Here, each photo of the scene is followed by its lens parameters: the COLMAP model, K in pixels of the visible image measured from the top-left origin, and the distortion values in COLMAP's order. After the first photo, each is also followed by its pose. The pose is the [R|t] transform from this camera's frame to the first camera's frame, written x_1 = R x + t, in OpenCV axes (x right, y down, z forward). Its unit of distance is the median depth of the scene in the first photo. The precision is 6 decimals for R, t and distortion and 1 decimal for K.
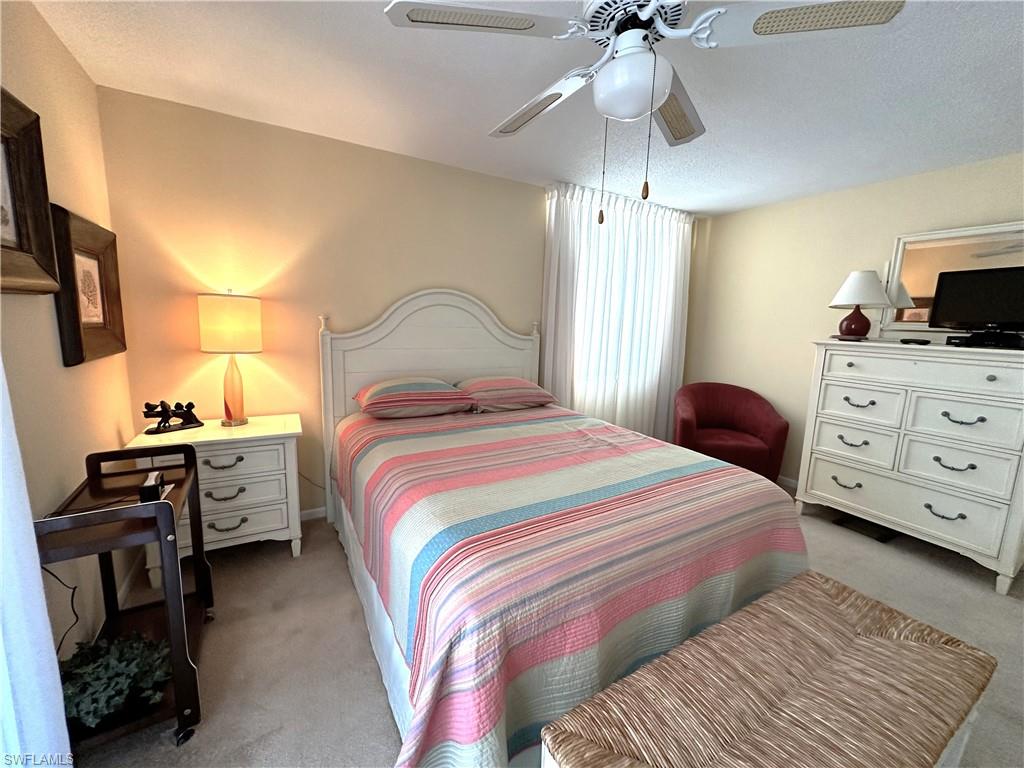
lens RADIAL K [[407.6, 0, 512.0], [0, 407.6, 380.1], [0, 0, 1]] dist [-0.002629, 0.001012]
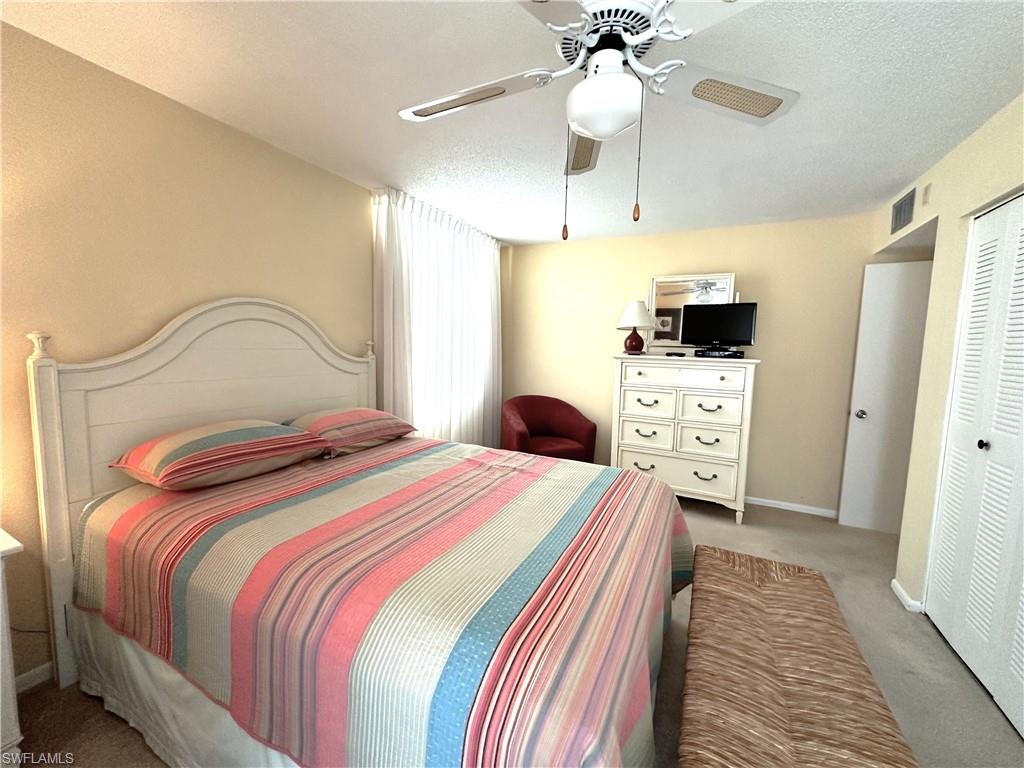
lens RADIAL K [[407.6, 0, 507.9], [0, 407.6, 380.6], [0, 0, 1]] dist [-0.002629, 0.001012]
pose [[0.838562, -0.057703, 0.541741, -0.230168], [0.080476, 0.996586, -0.018419, -0.027267], [-0.538829, 0.059043, 0.840343, 0.160889]]
